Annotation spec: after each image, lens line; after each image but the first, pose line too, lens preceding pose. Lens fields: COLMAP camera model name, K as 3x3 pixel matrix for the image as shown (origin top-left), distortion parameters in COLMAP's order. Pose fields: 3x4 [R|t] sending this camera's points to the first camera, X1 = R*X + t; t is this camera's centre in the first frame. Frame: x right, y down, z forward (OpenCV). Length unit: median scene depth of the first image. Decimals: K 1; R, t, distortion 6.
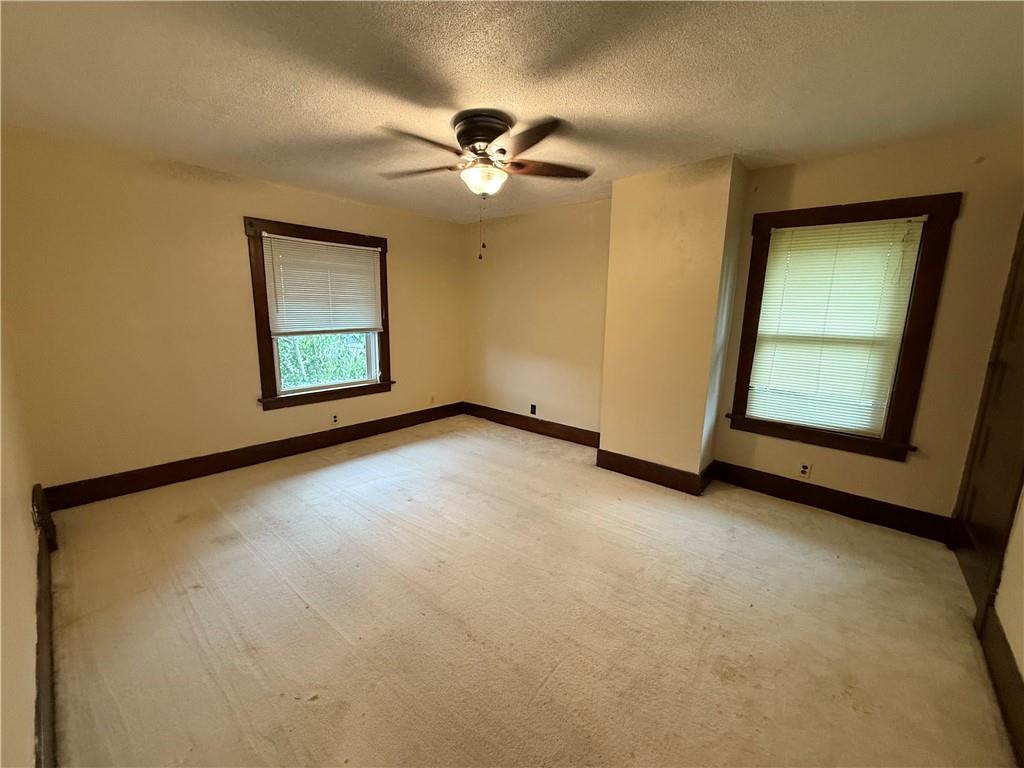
lens RADIAL K [[408.1, 0, 512.0], [0, 408.1, 384.0], [0, 0, 1]] dist [0.000779, 0.000193]
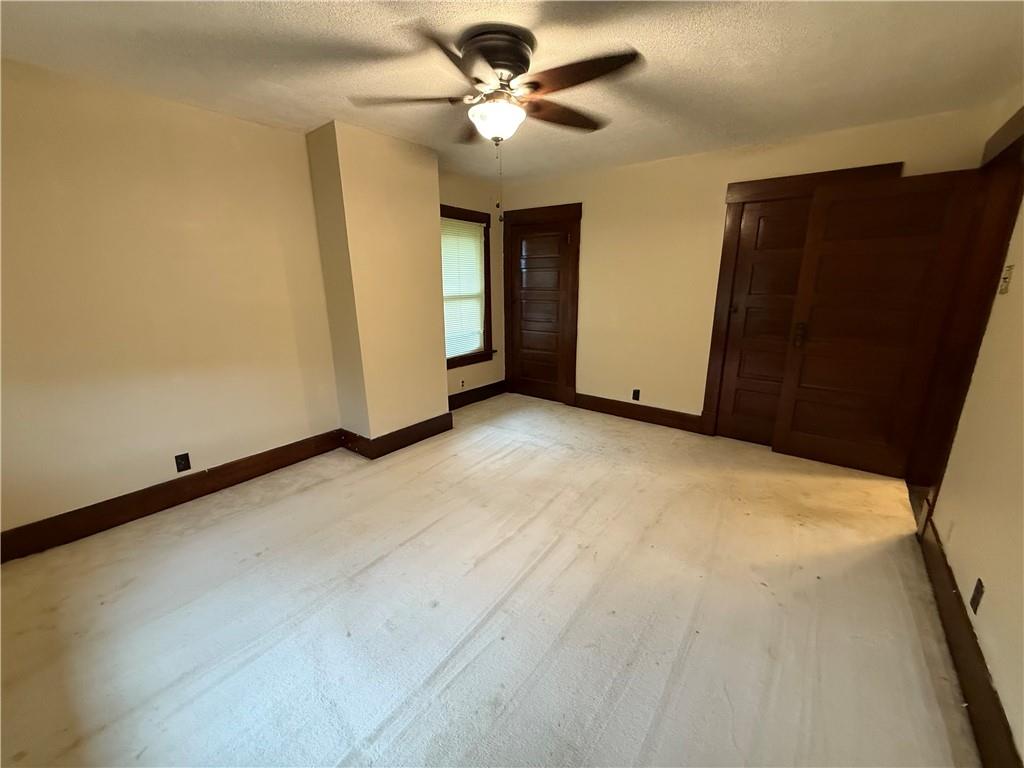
lens RADIAL K [[408.1, 0, 512.0], [0, 408.1, 384.0], [0, 0, 1]] dist [0.000779, 0.000193]
pose [[-0.056153, -0.268740, 0.961575, -0.745044], [0.183759, 0.943860, 0.274520, -0.170523], [-0.981366, 0.192113, -0.003617, 0.814348]]
